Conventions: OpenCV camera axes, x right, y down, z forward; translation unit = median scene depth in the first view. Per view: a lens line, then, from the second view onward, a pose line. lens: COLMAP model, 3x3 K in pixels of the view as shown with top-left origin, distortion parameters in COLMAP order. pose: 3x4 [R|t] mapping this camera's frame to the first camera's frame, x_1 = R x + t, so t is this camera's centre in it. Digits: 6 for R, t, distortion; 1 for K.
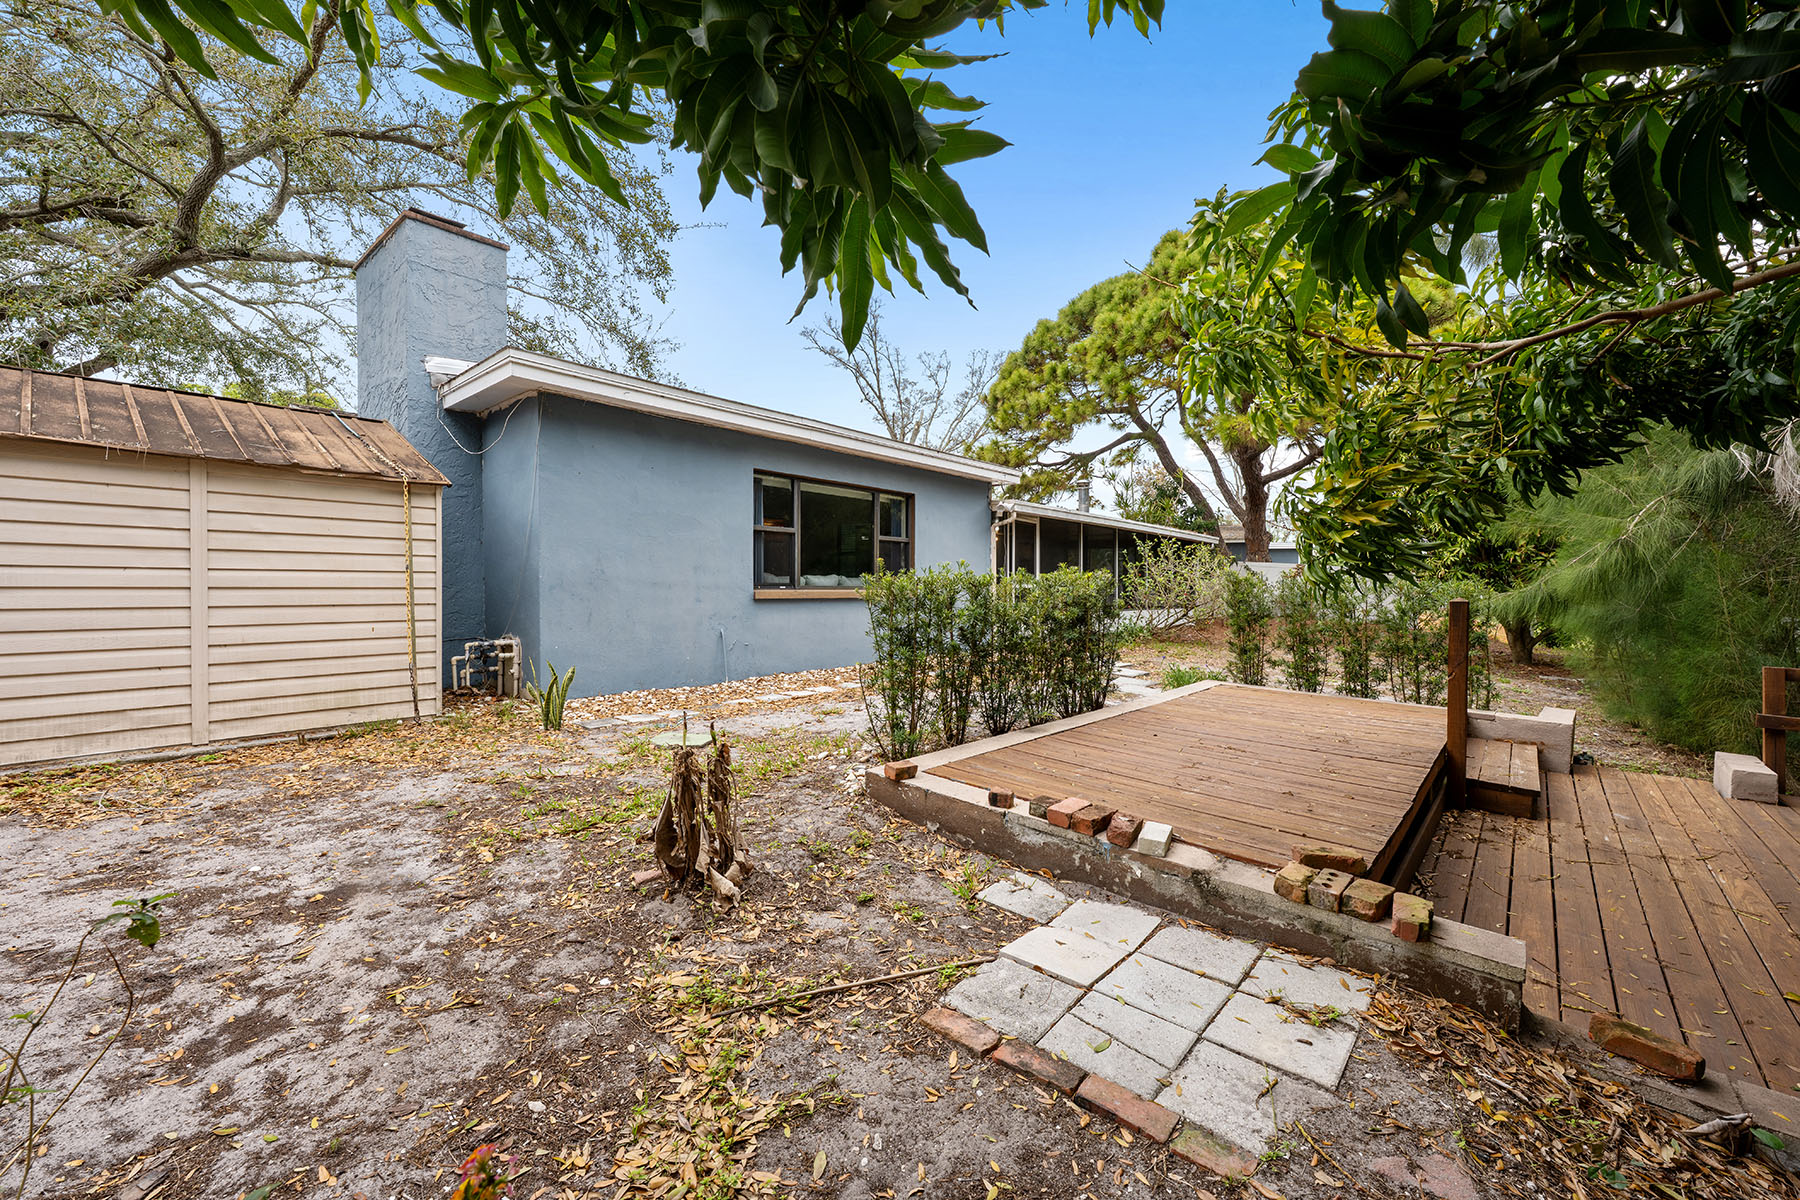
lens RADIAL K [[710.2, 0, 919.4], [0, 710.2, 594.9], [0, 0, 1]] dist [-0.001877, 0.000180]
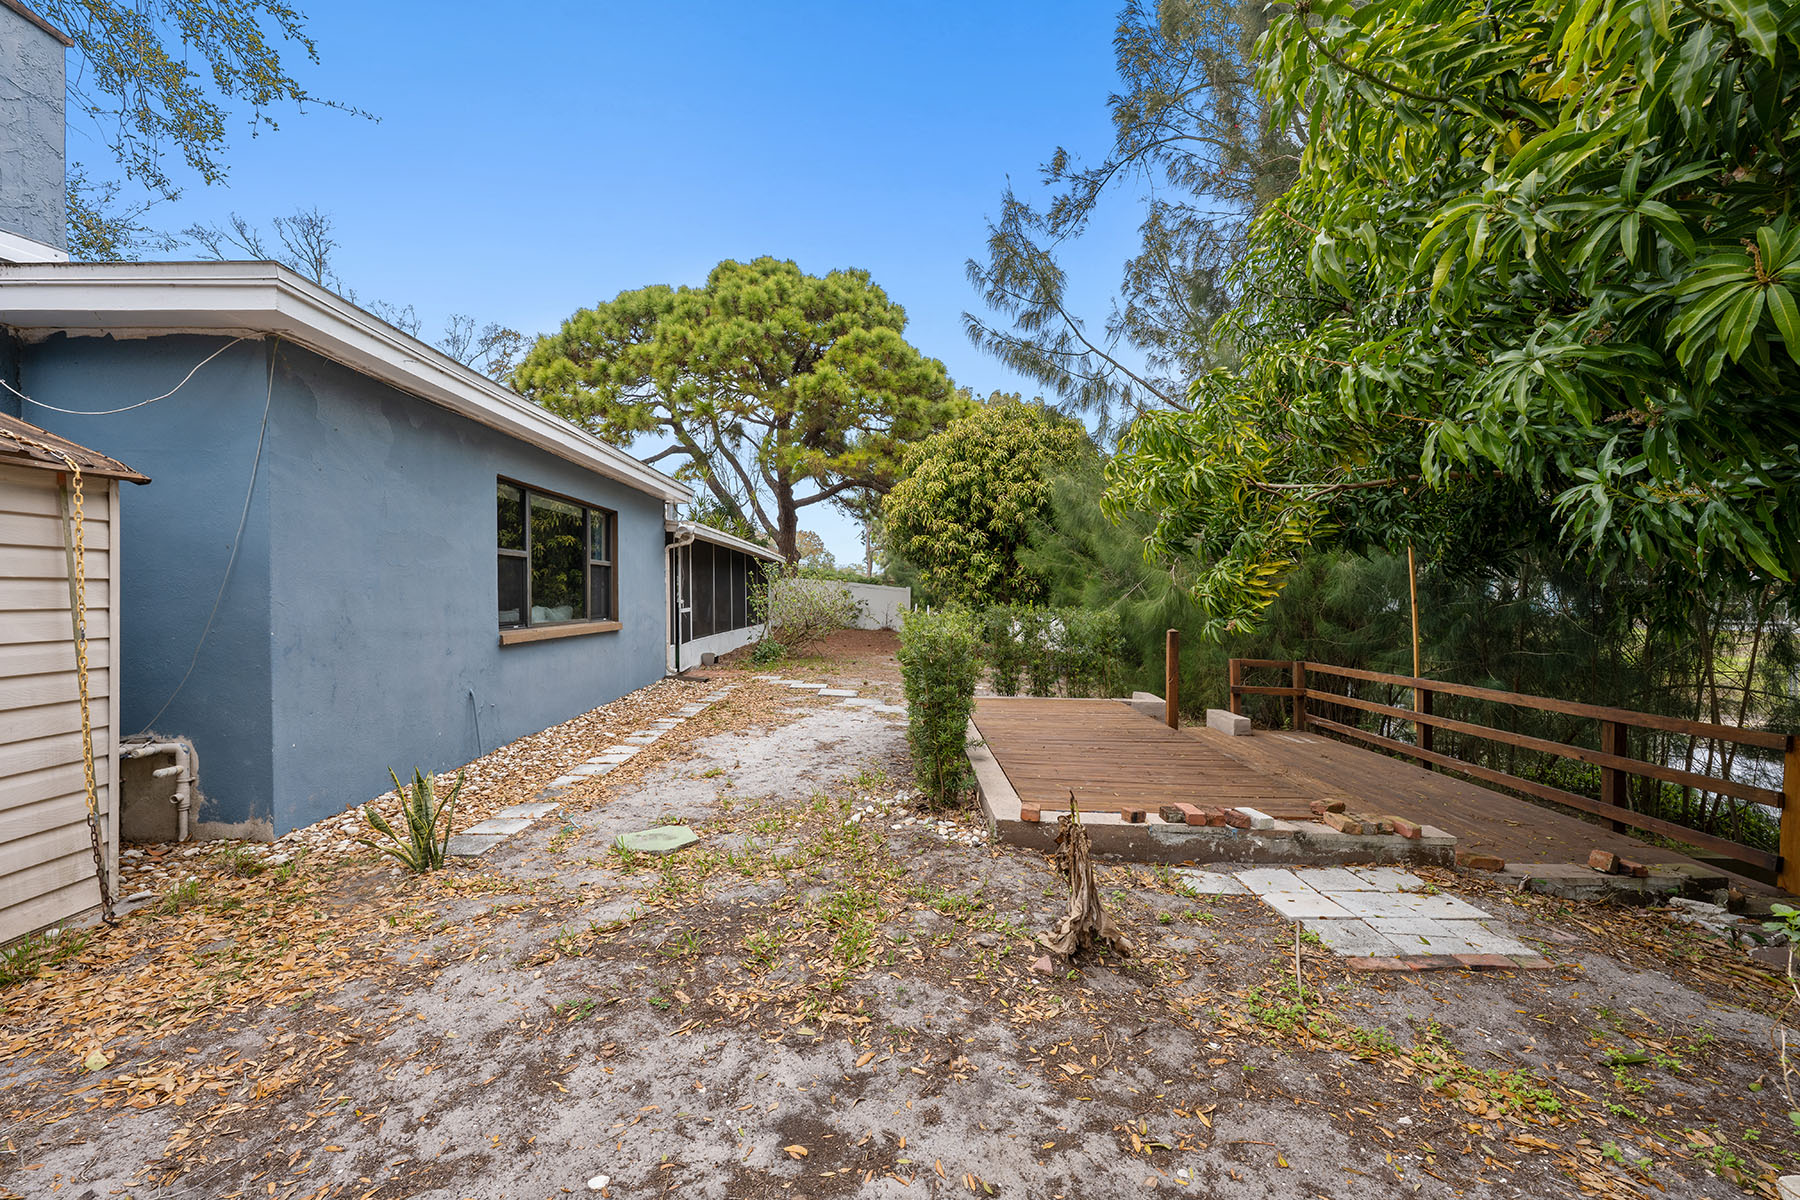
lens RADIAL K [[710.2, 0, 918.7], [0, 710.2, 593.9], [0, 0, 1]] dist [-0.001877, 0.000180]
pose [[0.748084, -0.002008, 0.663601, -1.033692], [0.008985, 0.999934, -0.007103, -0.101569], [-0.663543, 0.011277, 0.748053, 0.325603]]
